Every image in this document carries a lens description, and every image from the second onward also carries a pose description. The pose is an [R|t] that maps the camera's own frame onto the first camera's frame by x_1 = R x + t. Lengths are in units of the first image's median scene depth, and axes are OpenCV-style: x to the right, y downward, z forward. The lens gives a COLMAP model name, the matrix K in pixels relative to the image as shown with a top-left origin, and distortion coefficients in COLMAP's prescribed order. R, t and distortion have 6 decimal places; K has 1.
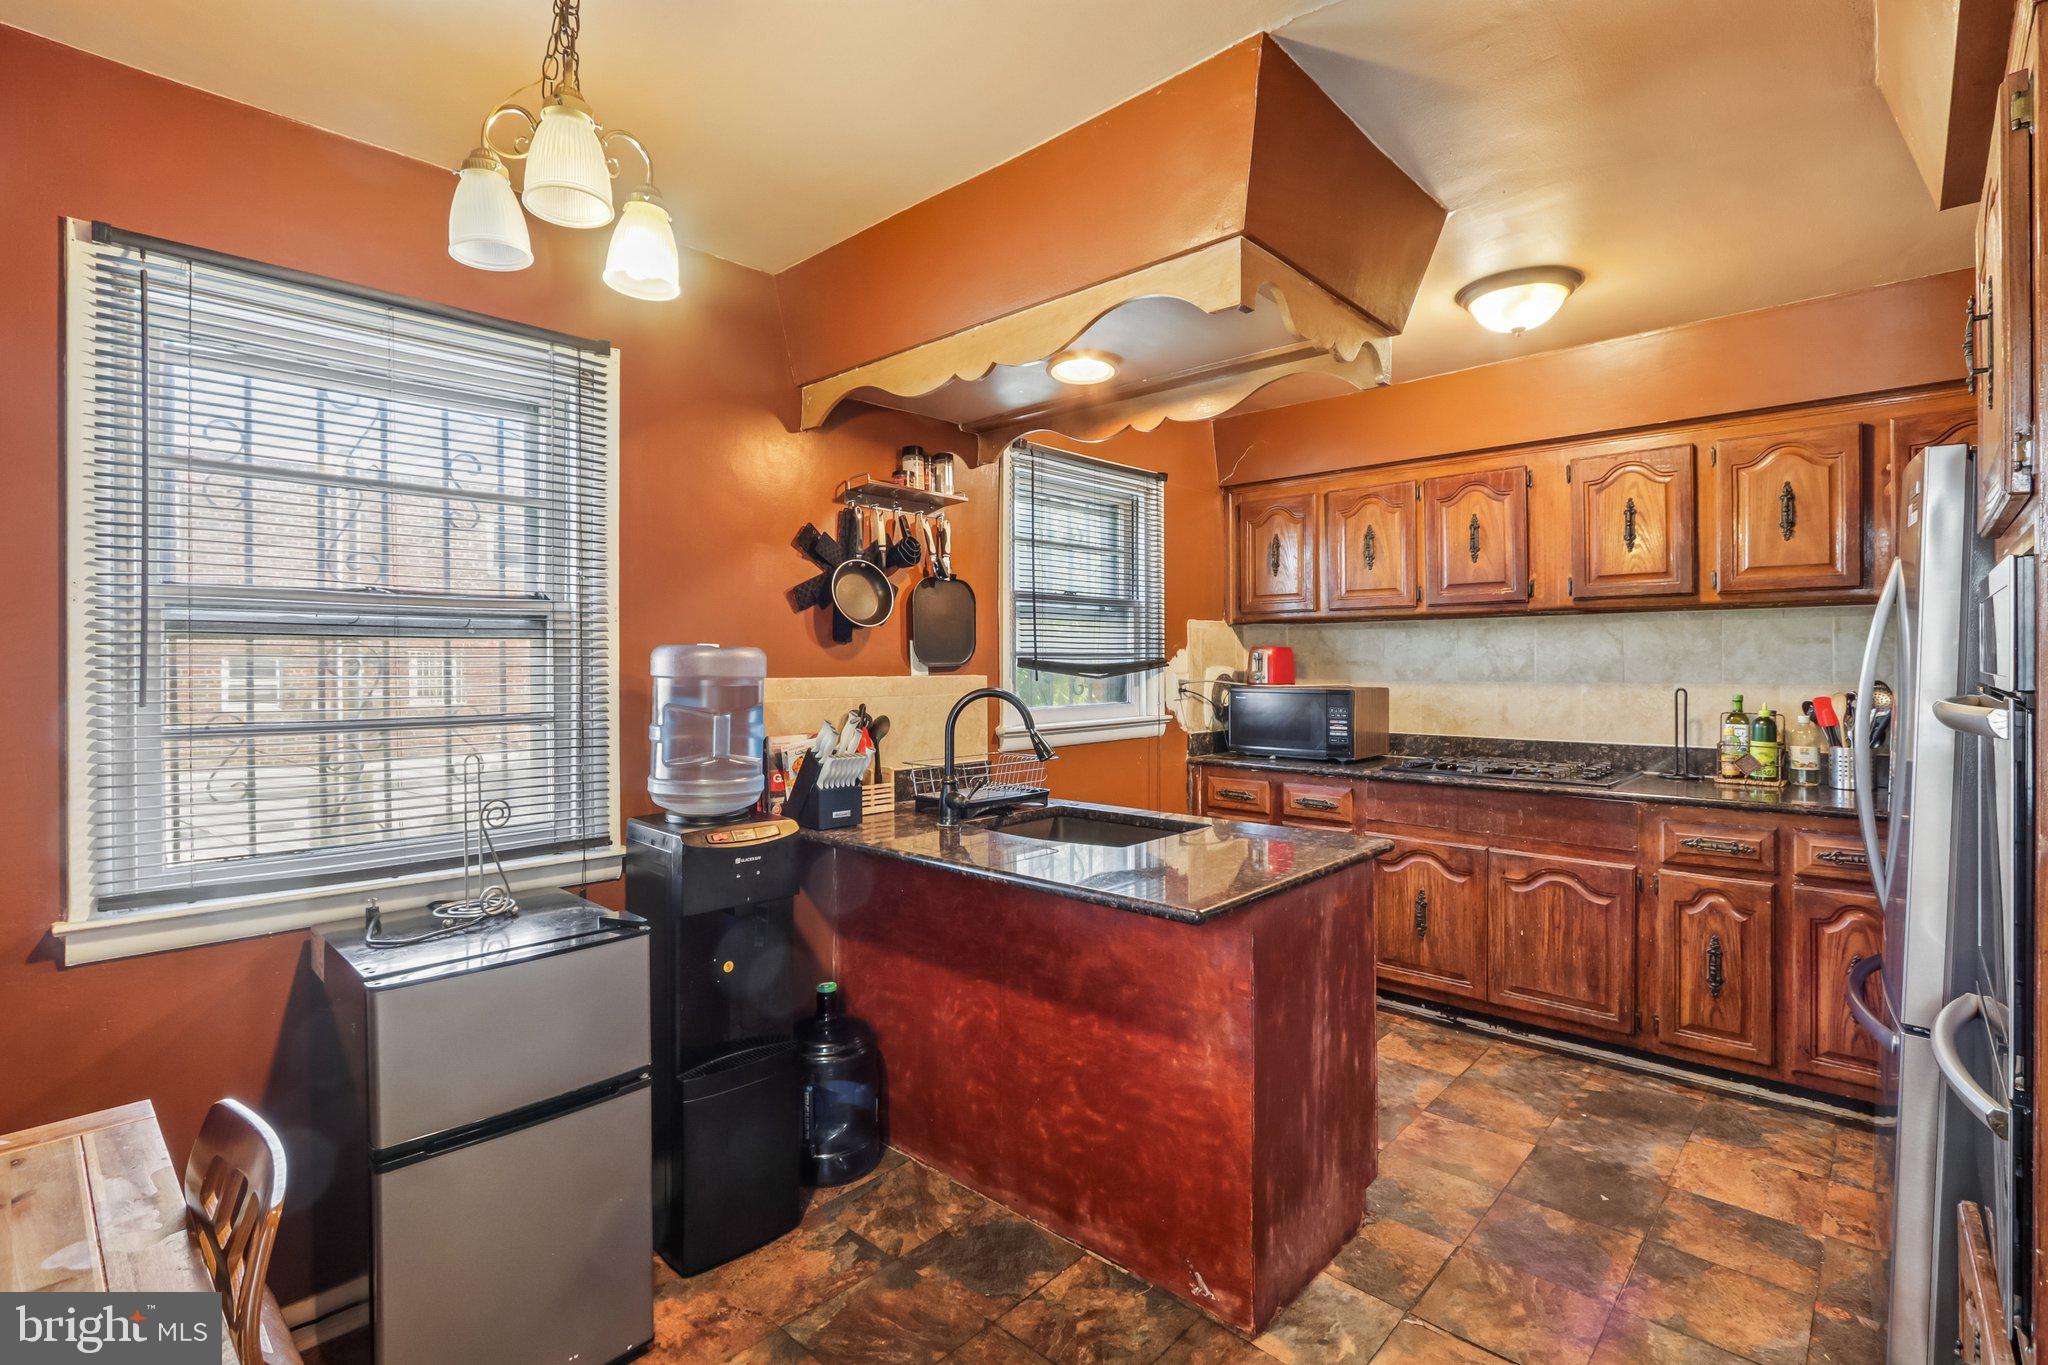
lens RADIAL K [[961.3, 0, 1102.4], [0, 961.3, 667.5], [0, 0, 1]] dist [-0.019054, 0.004450]
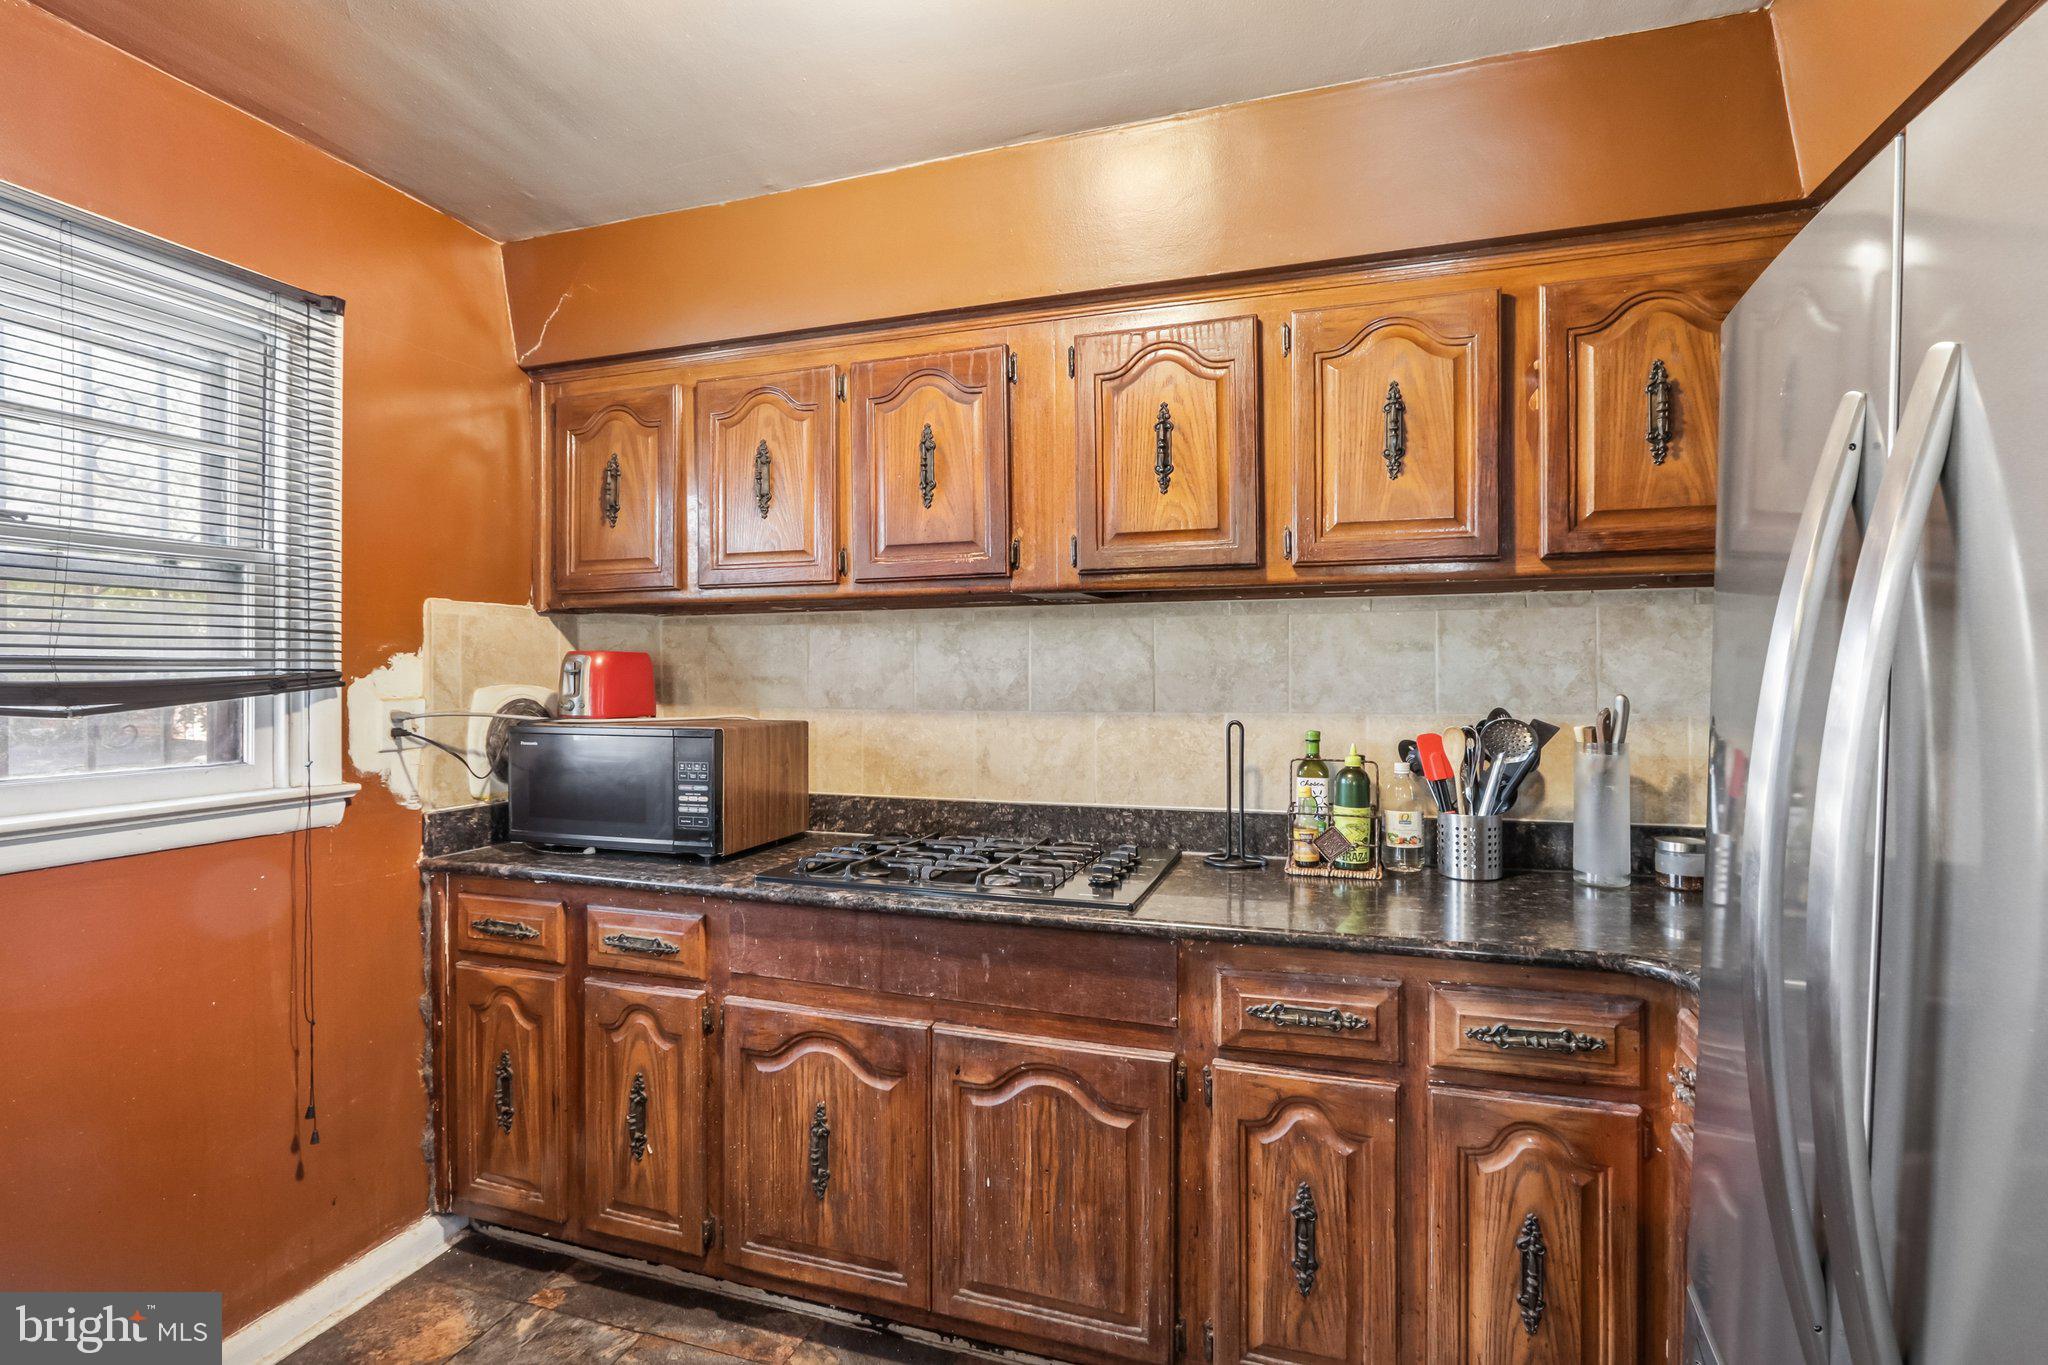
lens RADIAL K [[961.3, 0, 1038.1], [0, 961.3, 660.8], [0, 0, 1]] dist [-0.019054, 0.004450]
pose [[0.933534, 0.006081, 0.358438, 0.279963], [0.001524, 0.999780, -0.020931, -0.004914], [-0.358486, 0.020085, 0.933319, 0.499188]]
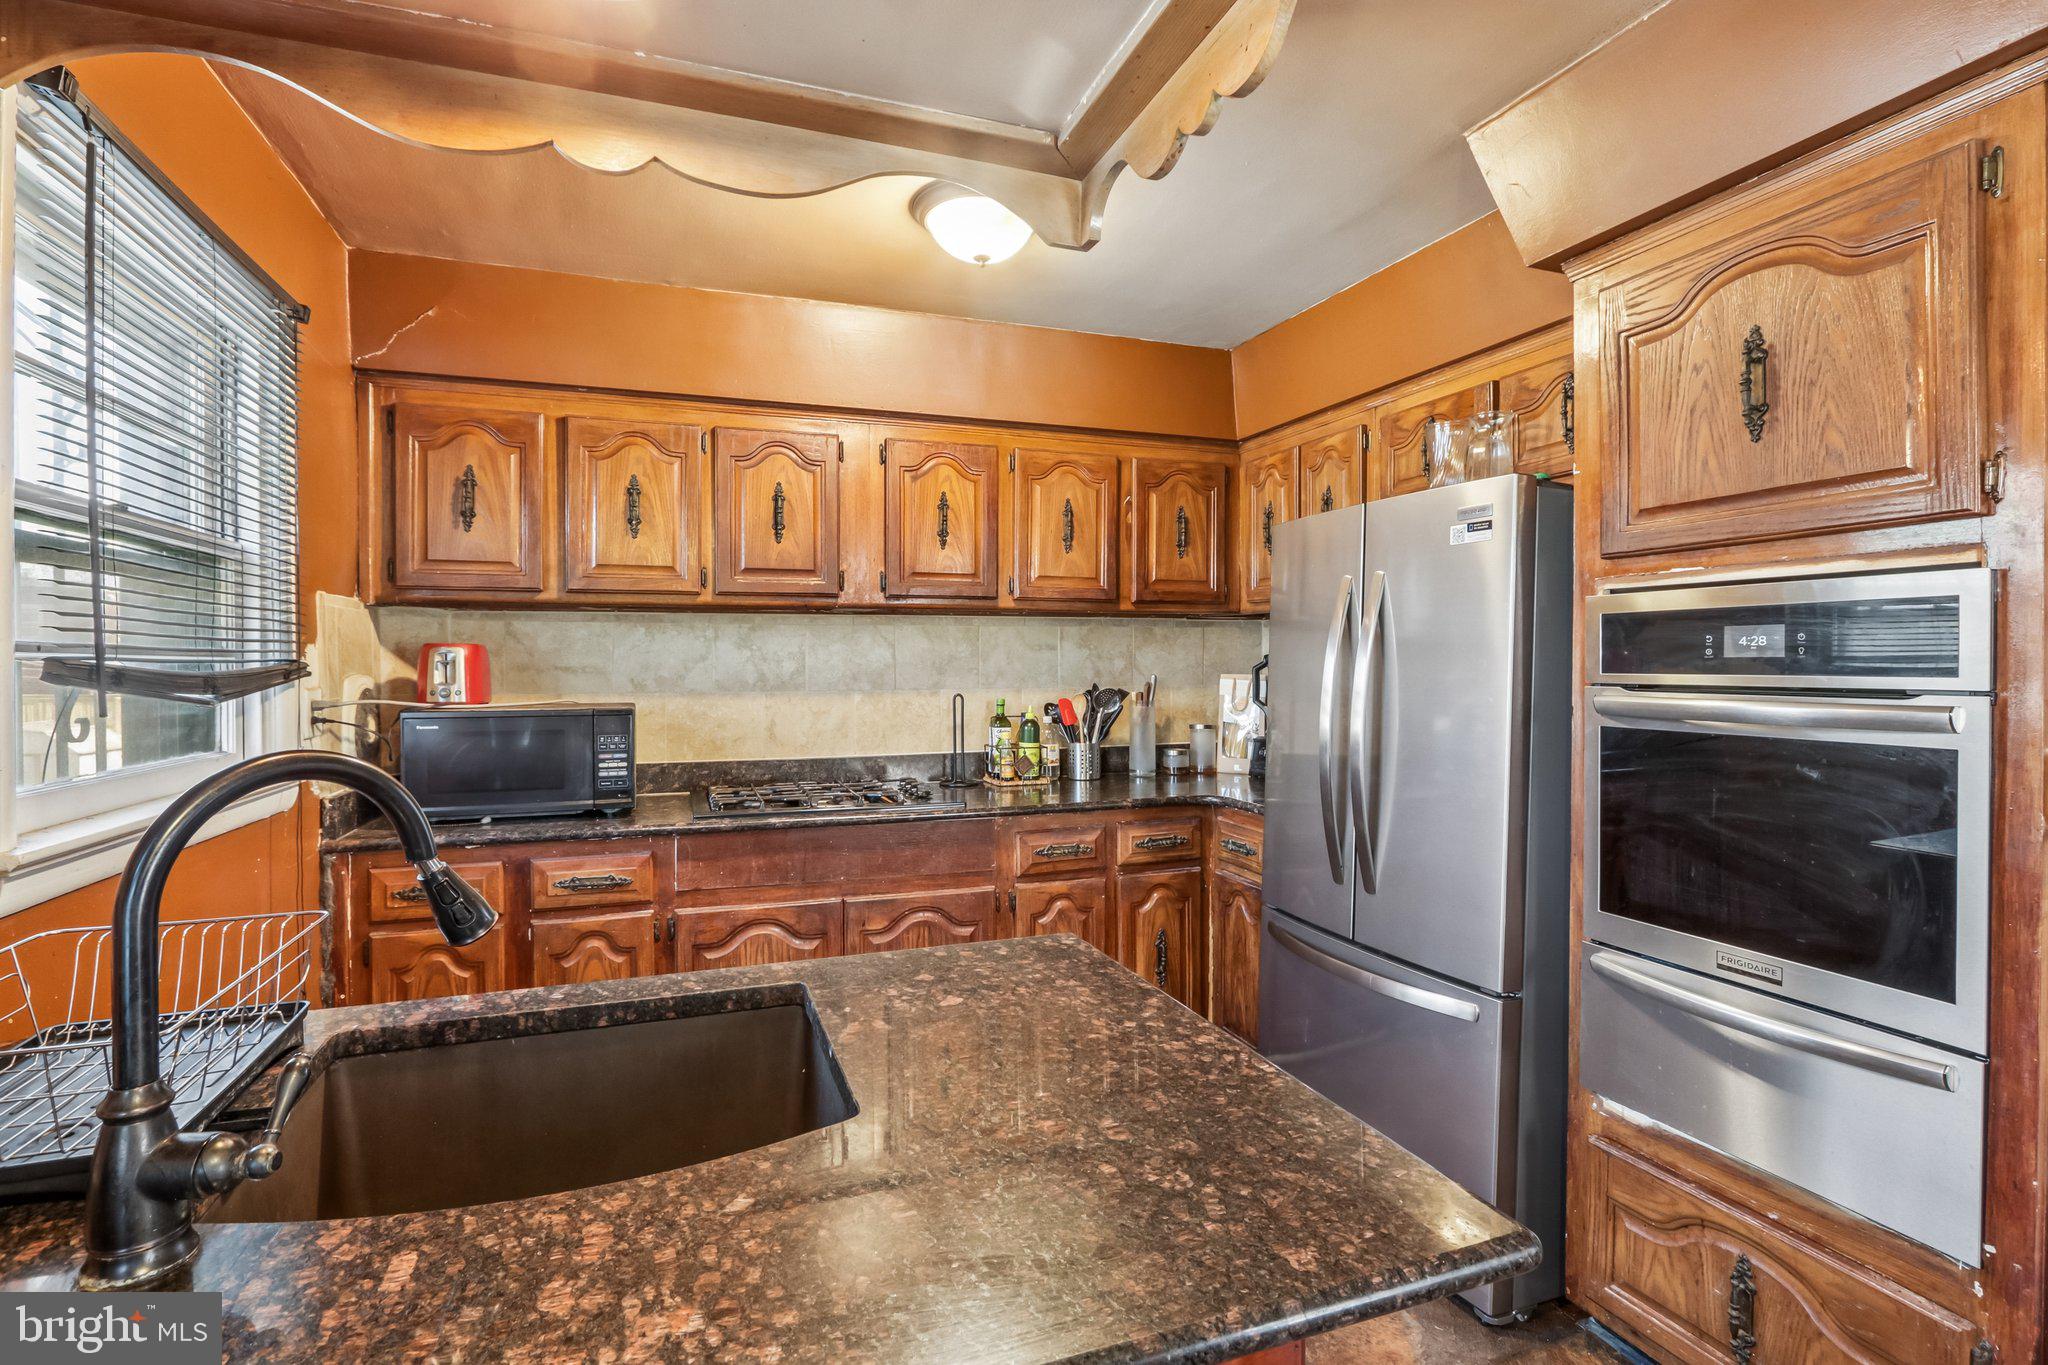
lens RADIAL K [[961.3, 0, 958.2], [0, 961.3, 671.2], [0, 0, 1]] dist [-0.019054, 0.004450]
pose [[0.524993, -0.004167, 0.851096, -0.248509], [0.007567, 0.999971, 0.000228, -0.001928], [-0.851073, 0.006321, 0.525010, 0.521080]]
